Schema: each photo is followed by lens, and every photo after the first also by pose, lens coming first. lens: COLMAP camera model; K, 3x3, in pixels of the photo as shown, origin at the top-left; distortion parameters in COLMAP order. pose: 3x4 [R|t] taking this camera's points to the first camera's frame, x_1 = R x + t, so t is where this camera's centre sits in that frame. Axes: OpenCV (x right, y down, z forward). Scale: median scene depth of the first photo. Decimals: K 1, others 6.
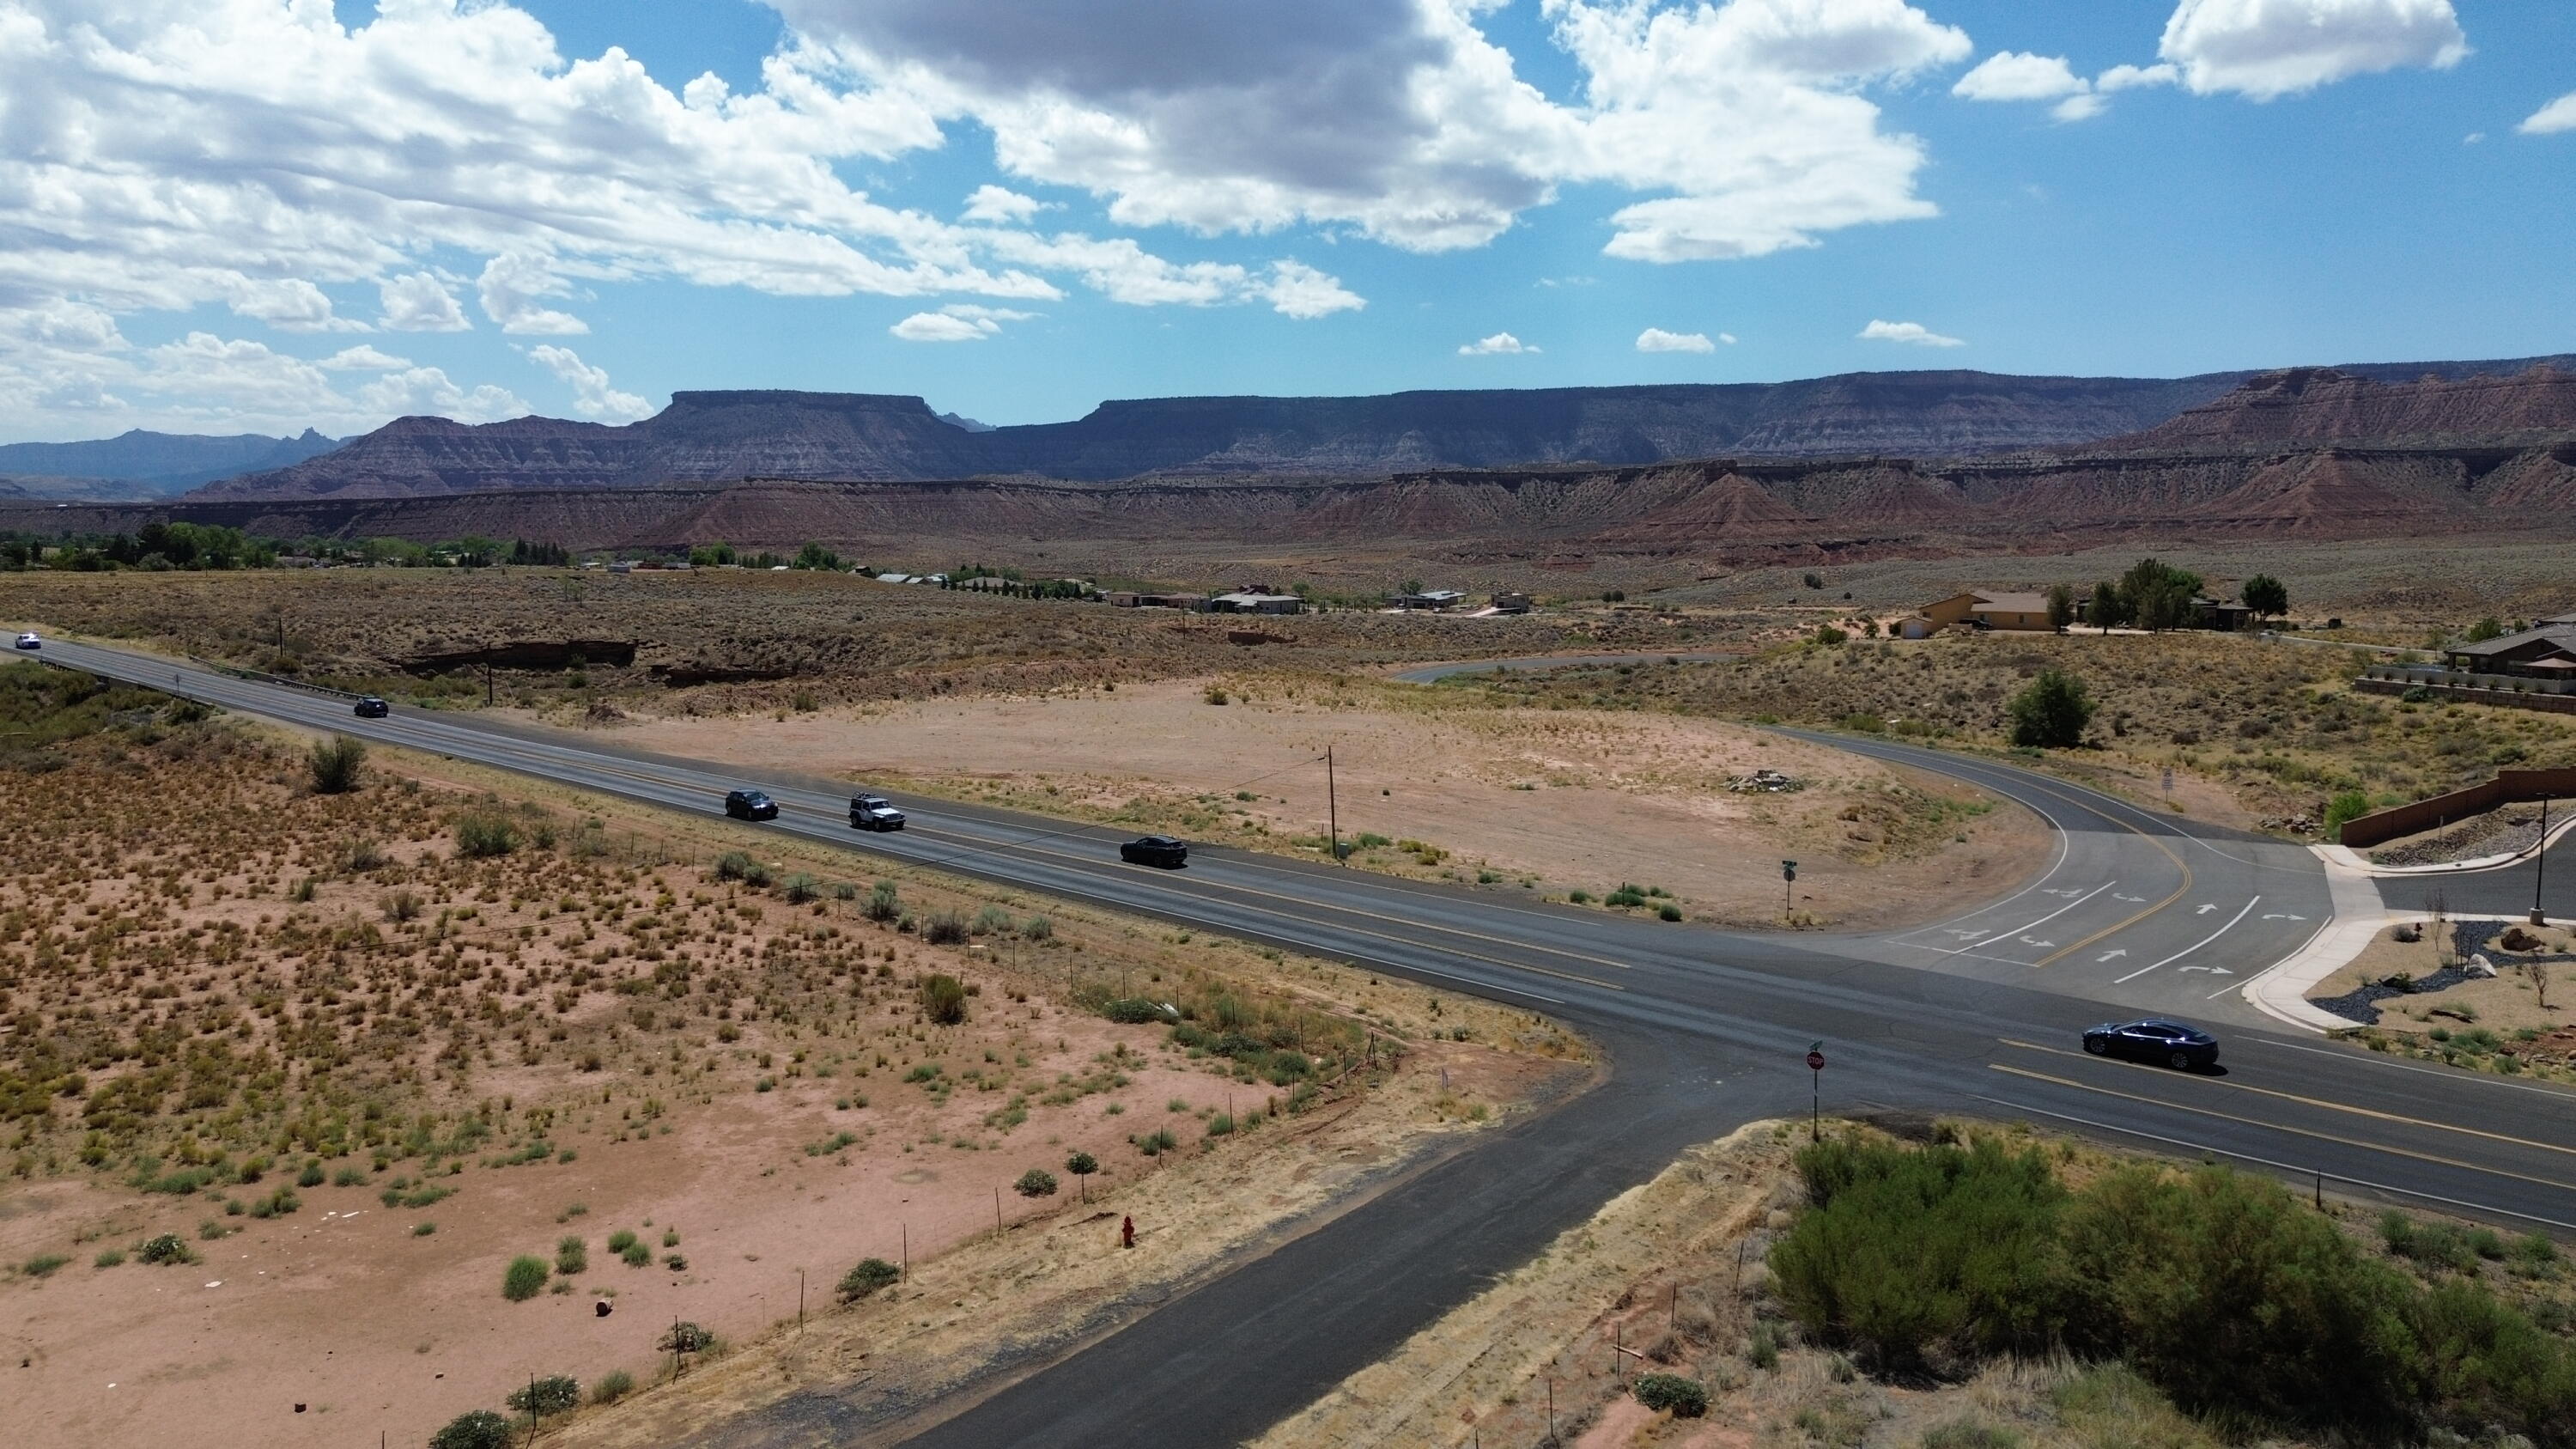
lens RADIAL K [[1831.5, 0, 1289.6], [0, 1831.5, 722.5], [0, 0, 1]] dist [0.063580, -0.058904]
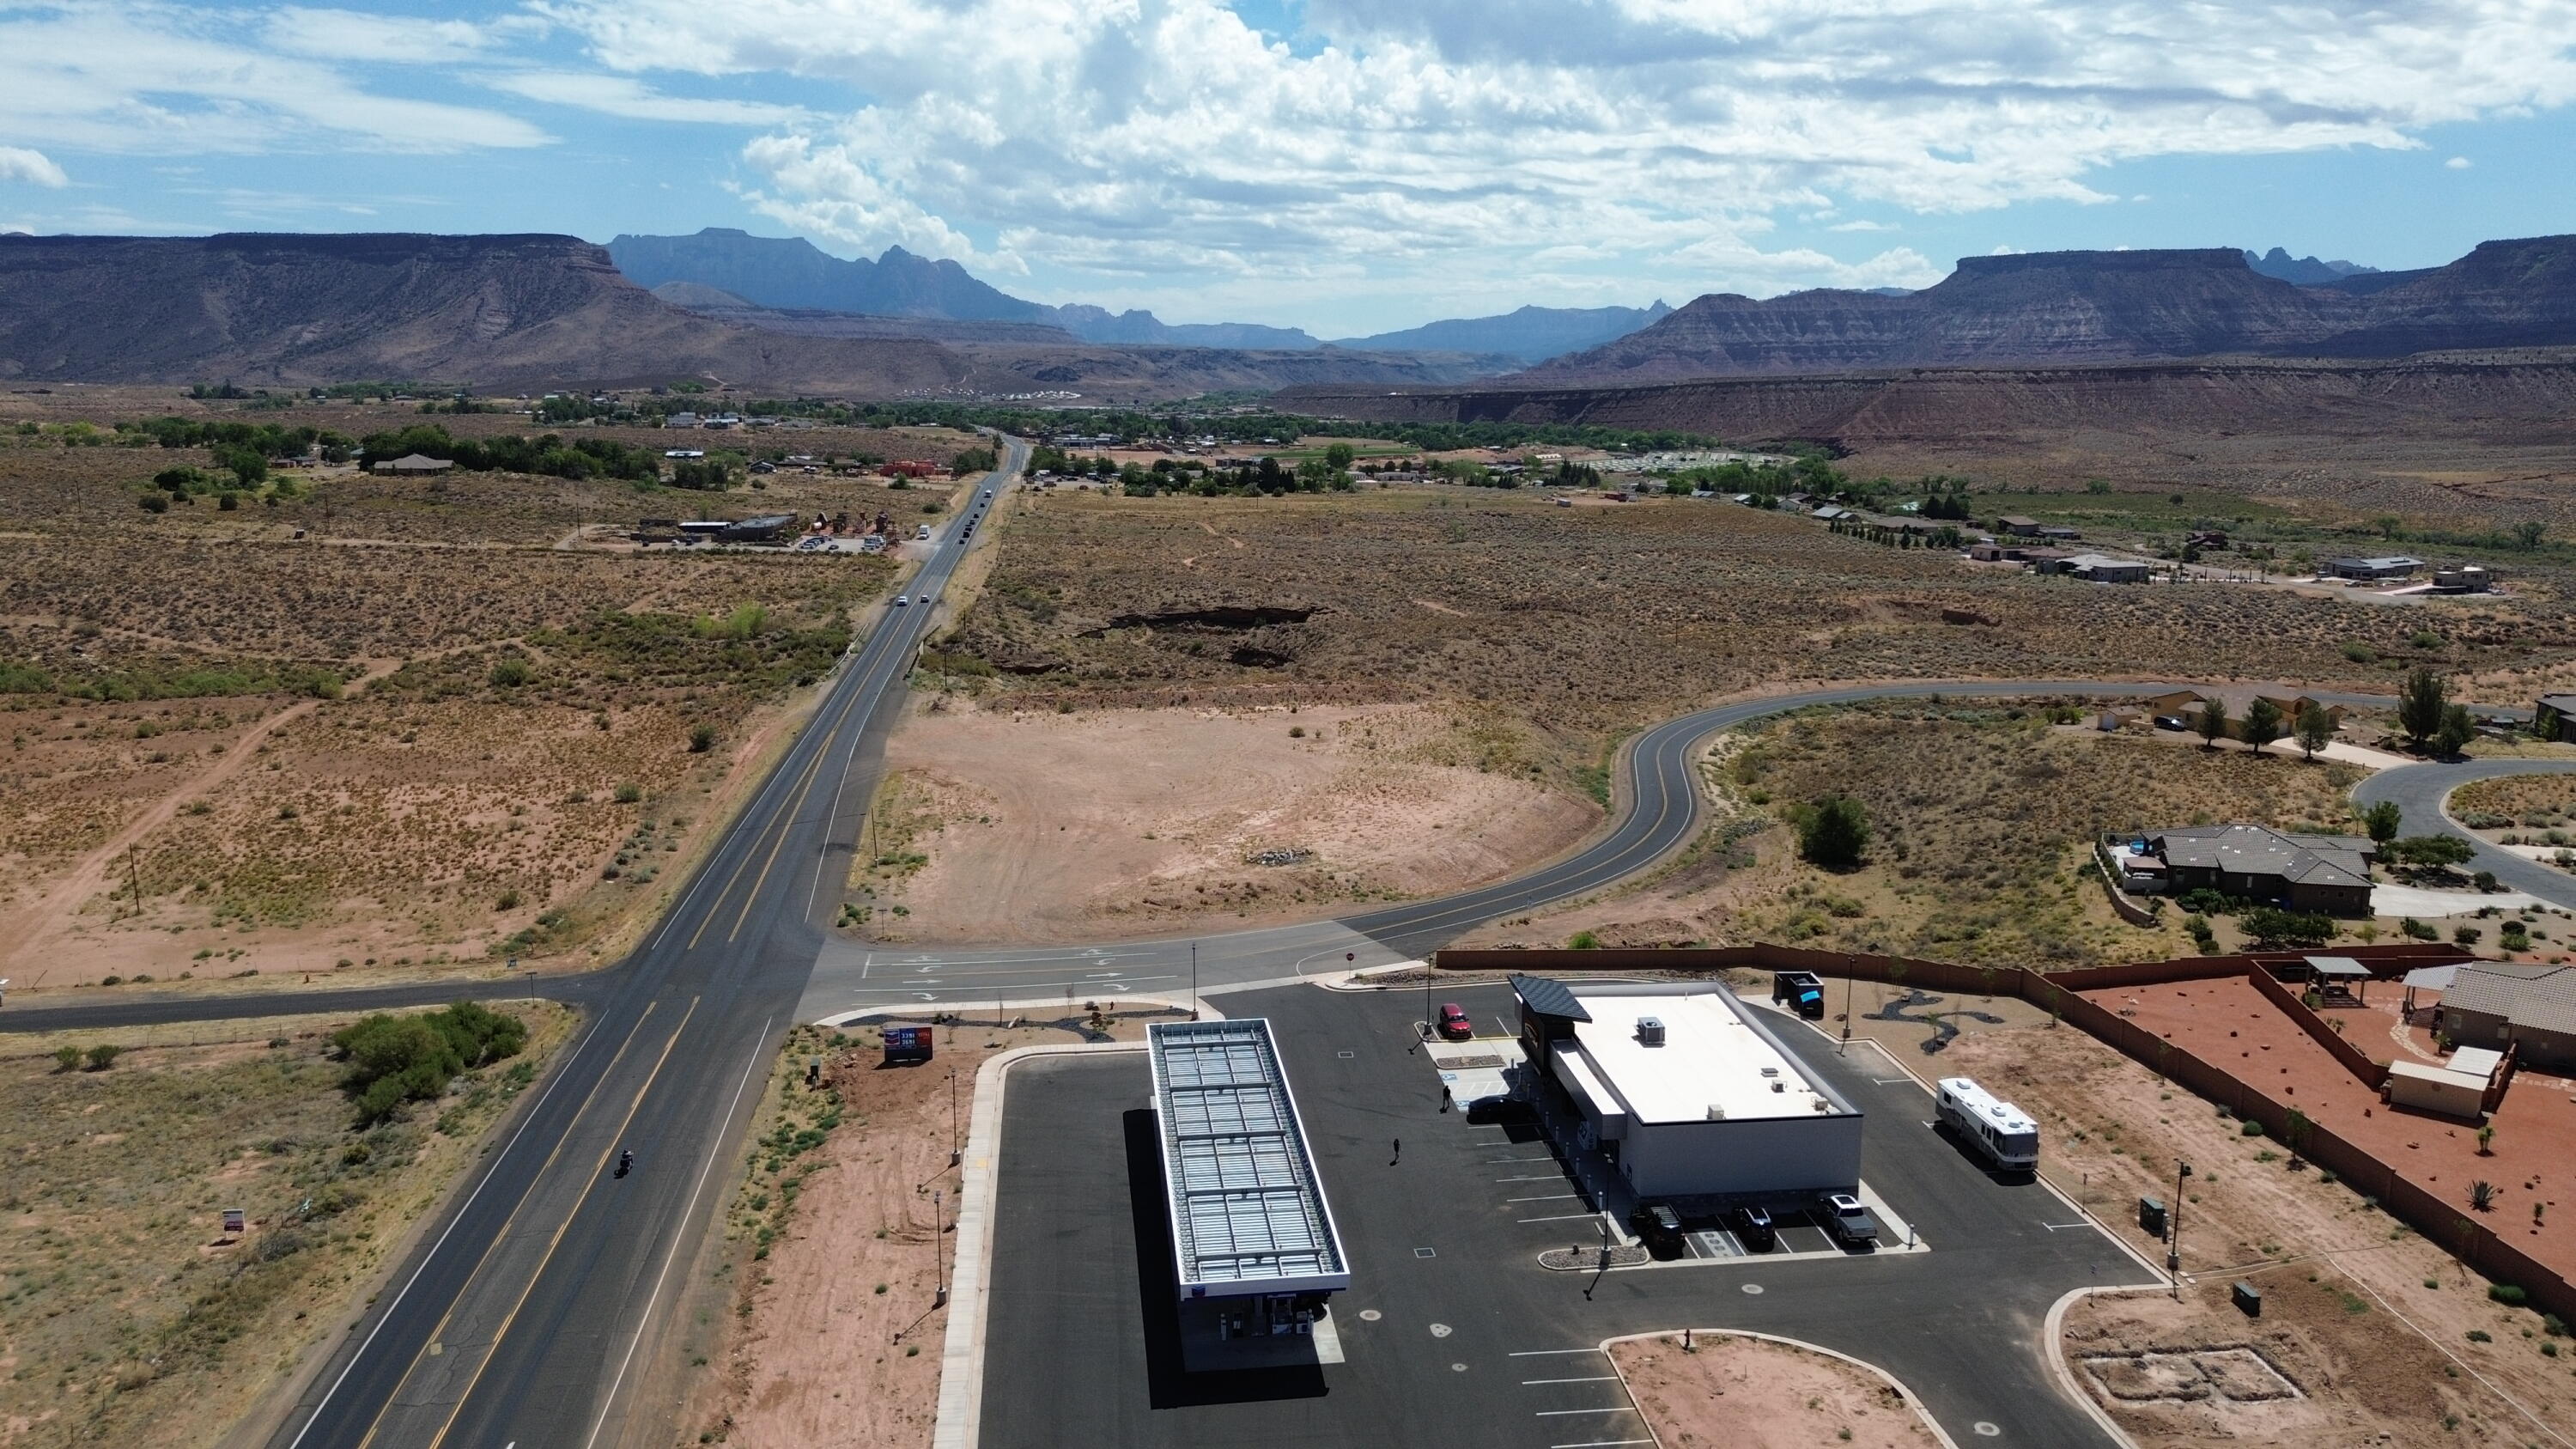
lens RADIAL K [[1824.4, 0, 1293.4], [0, 1824.4, 736.9], [0, 0, 1]] dist [0.061485, -0.054493]
pose [[0.777770, 0.121068, -0.616779, 0.487429], [-0.069205, 0.991803, 0.107413, -0.098885], [0.624727, -0.040858, 0.779773, -0.058640]]
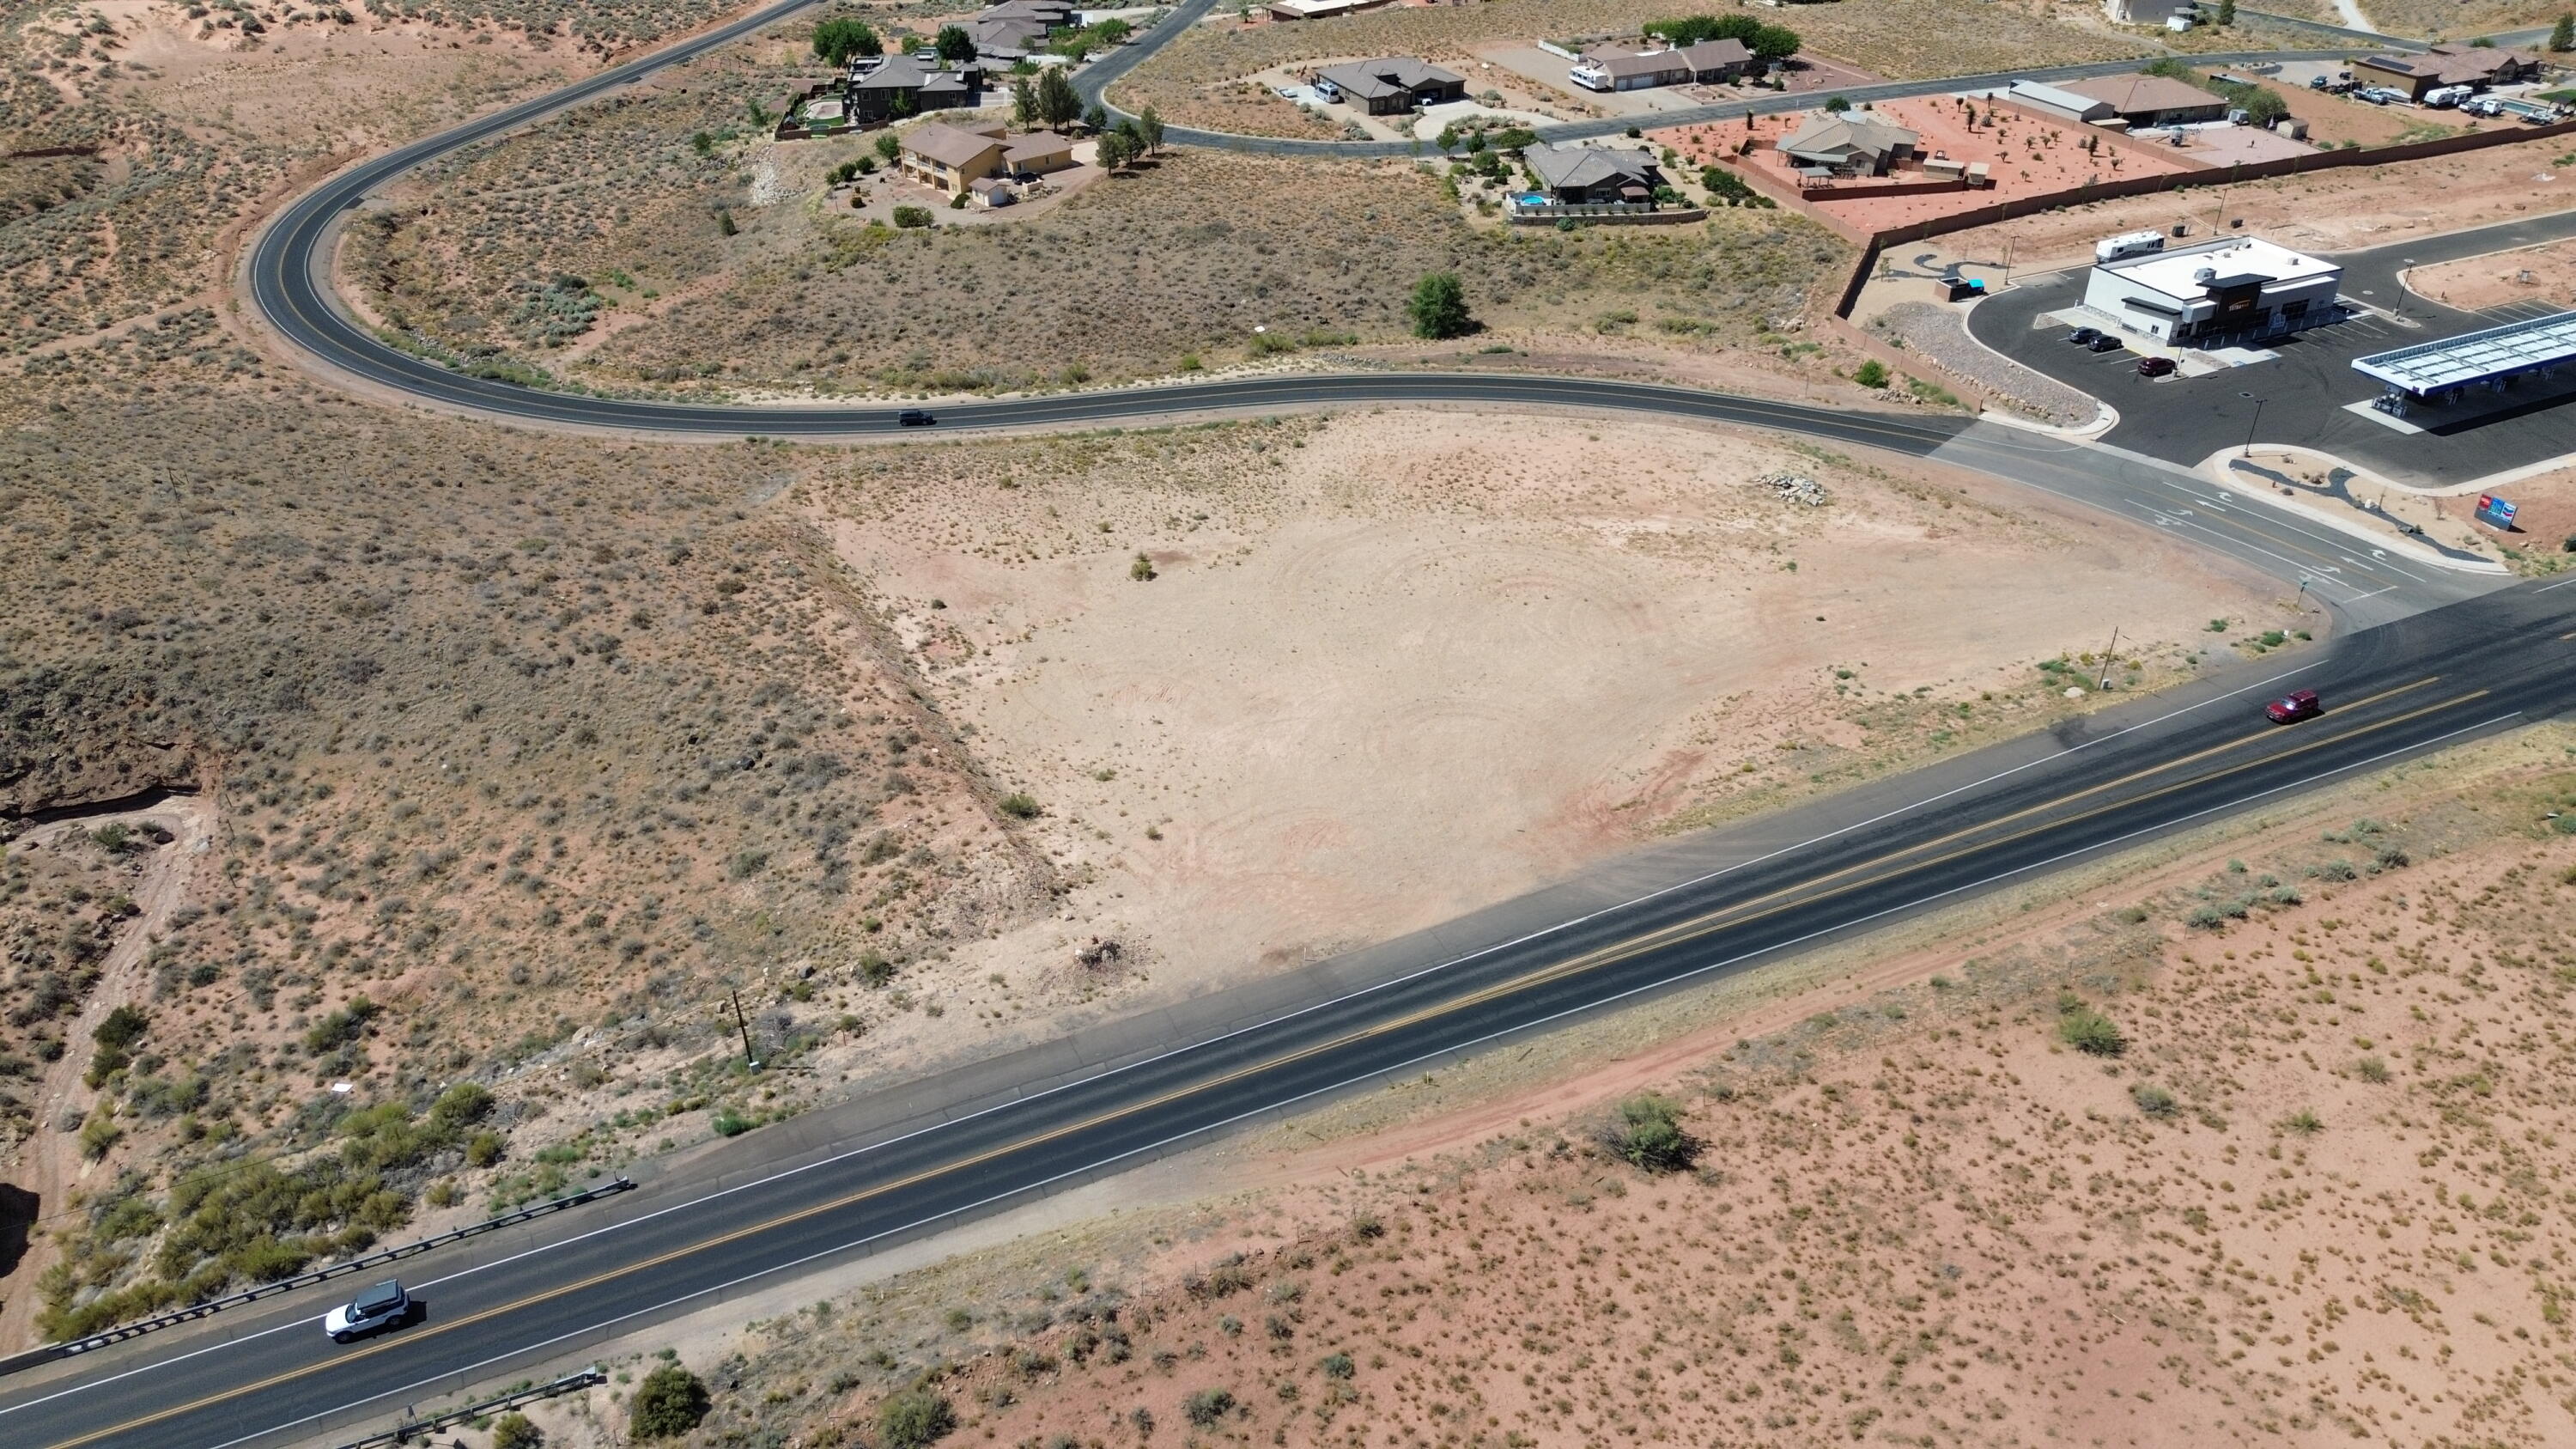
lens RADIAL K [[1831.5, 0, 1289.6], [0, 1831.5, 722.5], [0, 0, 1]] dist [0.063580, -0.058904]
pose [[0.367554, -0.498887, 0.784867, -0.462535], [0.108470, 0.861178, 0.496596, -0.236999], [-0.923655, -0.097392, 0.370643, 0.339535]]
